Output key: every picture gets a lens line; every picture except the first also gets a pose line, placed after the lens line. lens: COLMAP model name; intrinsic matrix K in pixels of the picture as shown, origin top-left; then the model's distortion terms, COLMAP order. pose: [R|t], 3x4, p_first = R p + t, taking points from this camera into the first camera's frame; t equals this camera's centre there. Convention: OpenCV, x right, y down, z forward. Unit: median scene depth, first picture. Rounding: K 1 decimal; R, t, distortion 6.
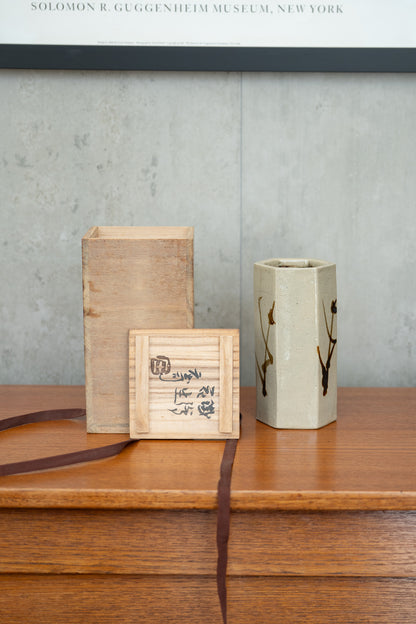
lens RADIAL K [[1234.5, 0, 227.8], [0, 1234.5, 340.4], [0, 0, 1]] dist [-0.013584, 0.349659]
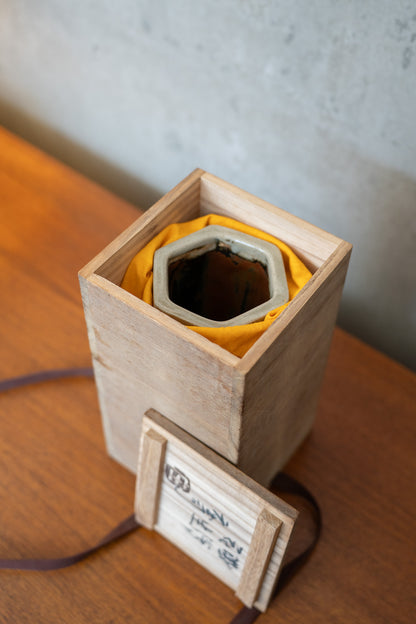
lens RADIAL K [[772.1, 0, 225.3], [0, 772.1, 285.7], [0, 0, 1]] dist [-0.025451, -0.007607]
pose [[0.801230, 0.469012, -0.371561, 0.062342], [-0.155323, 0.762709, 0.627813, -0.298626], [0.577845, -0.445311, 0.683954, 0.792218]]
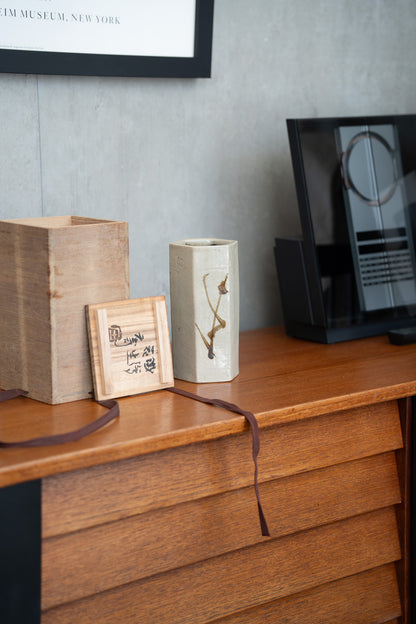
lens RADIAL K [[1265.6, 0, 208.2], [0, 1265.6, 321.4], [0, 0, 1]] dist [0.461942, 0.530930]
pose [[0.764279, -0.118181, 0.633964, -0.737355], [0.134222, 0.990687, 0.022868, -0.006350], [-0.630763, 0.067614, 0.773024, 0.026807]]
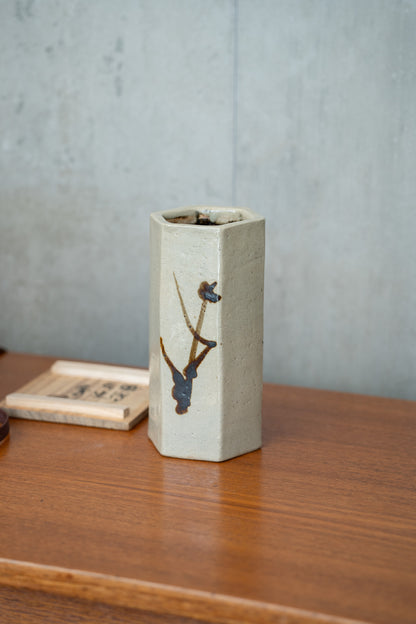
lens RADIAL K [[1505.0, 0, 190.1], [0, 1505.0, 327.4], [0, 0, 1]] dist [0.583569, 0.828106]
pose [[0.936025, 0.095587, -0.338704, 0.342243], [-0.071771, 0.994029, 0.082185, -0.071677], [0.344538, -0.052618, 0.937297, 0.222125]]
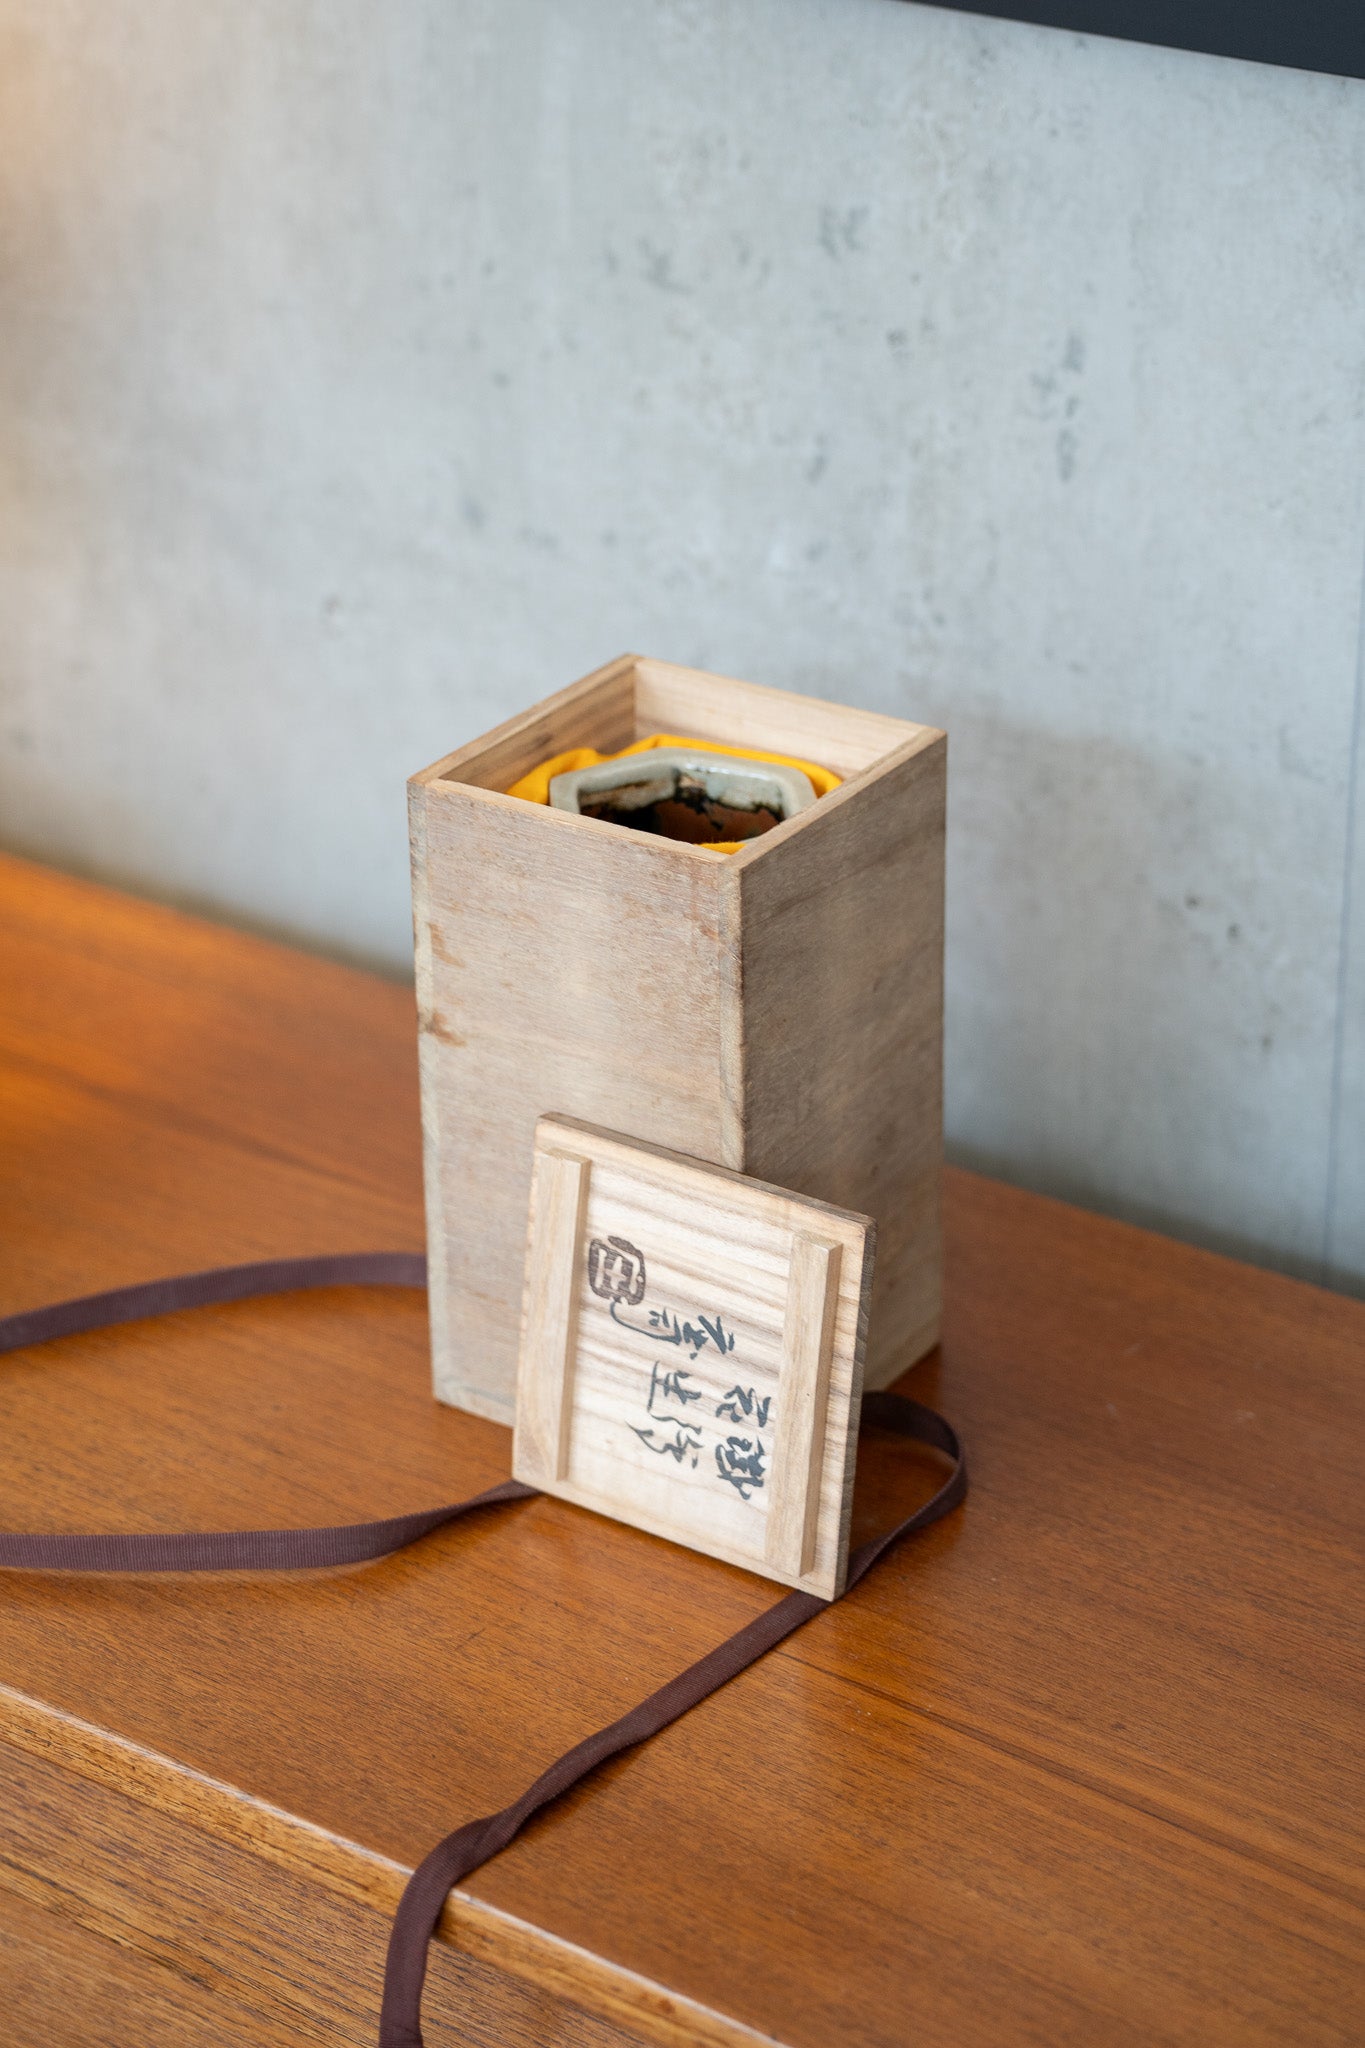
lens RADIAL K [[4512.9, 0, 733.0], [0, 4512.9, 920.7], [0, 0, 1]] dist [0.315781, 1.896773]
pose [[0.825196, 0.237854, -0.512325, 0.469419], [-0.107850, 0.956677, 0.270439, -0.332803], [0.554454, -0.167912, 0.815099, 0.197693]]
